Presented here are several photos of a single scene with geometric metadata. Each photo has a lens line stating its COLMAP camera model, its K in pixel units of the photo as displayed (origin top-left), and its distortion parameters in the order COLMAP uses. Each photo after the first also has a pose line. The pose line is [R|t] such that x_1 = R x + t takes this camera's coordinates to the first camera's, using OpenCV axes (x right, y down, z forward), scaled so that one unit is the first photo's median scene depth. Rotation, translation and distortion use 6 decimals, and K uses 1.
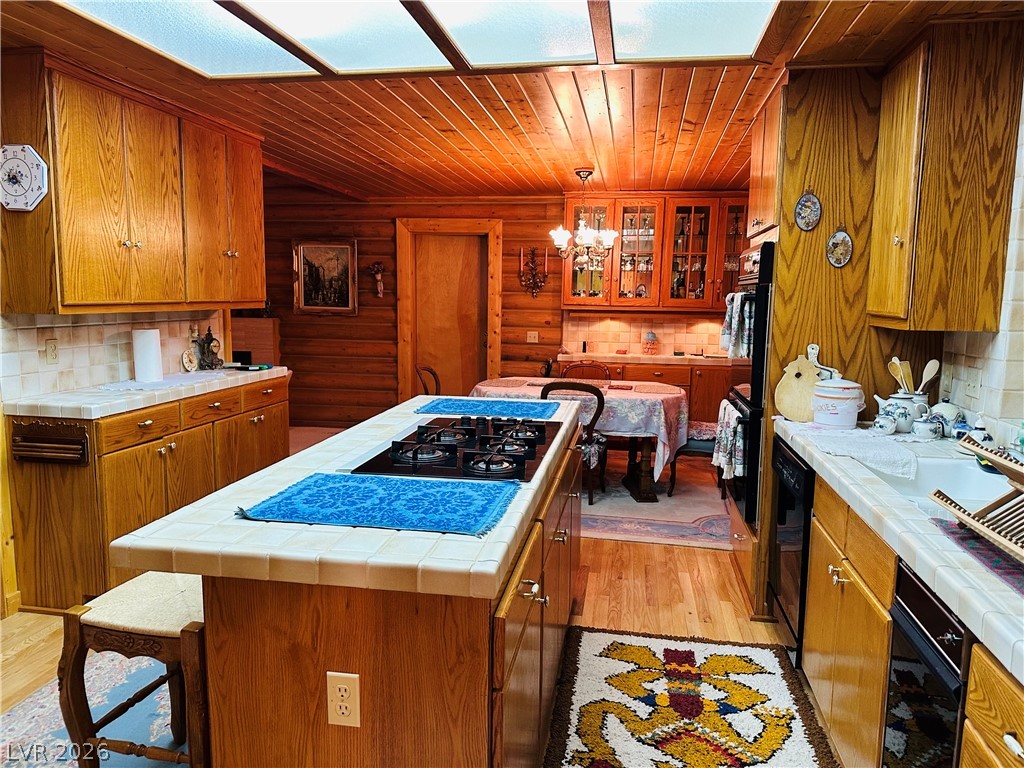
lens RADIAL K [[712.3, 0, 511.3], [0, 712.3, 382.8], [0, 0, 1]] dist [0.080365, -0.102257]
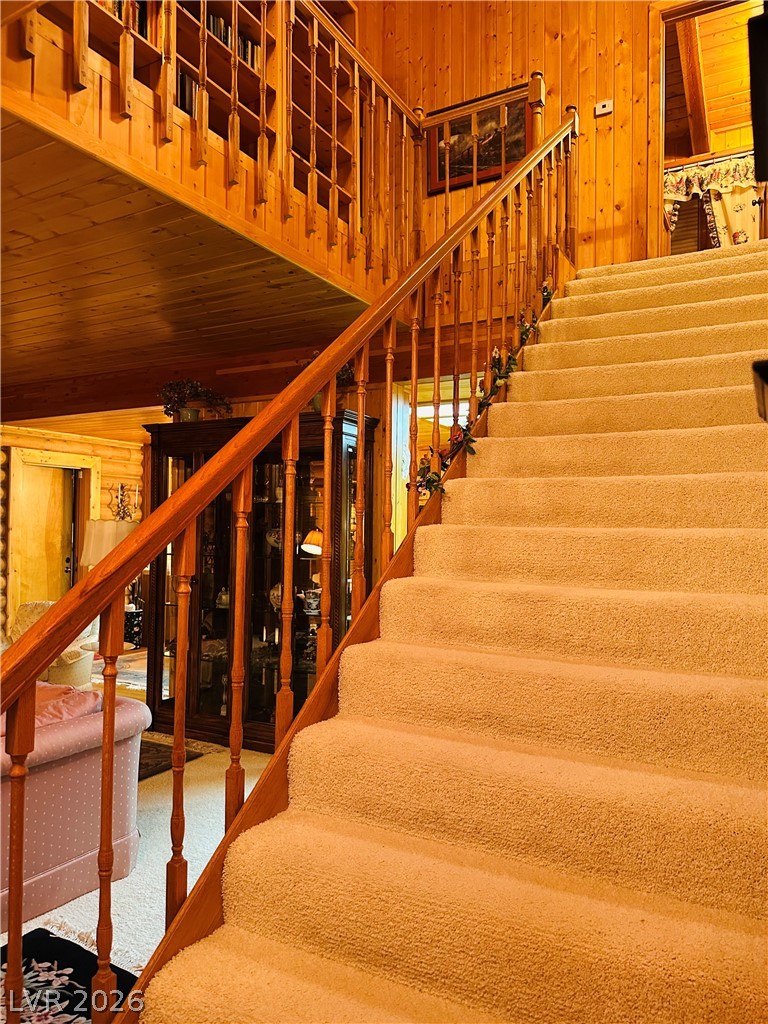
lens RADIAL K [[712.3, 0, 383.2], [0, 712.3, 512.7], [0, 0, 1]] dist [0.080365, -0.102257]
pose [[0.331751, 0.006755, 0.943343, -0.911197], [0.106512, 0.993312, -0.044570, -0.040985], [-0.937335, 0.115263, 0.328813, 0.201630]]
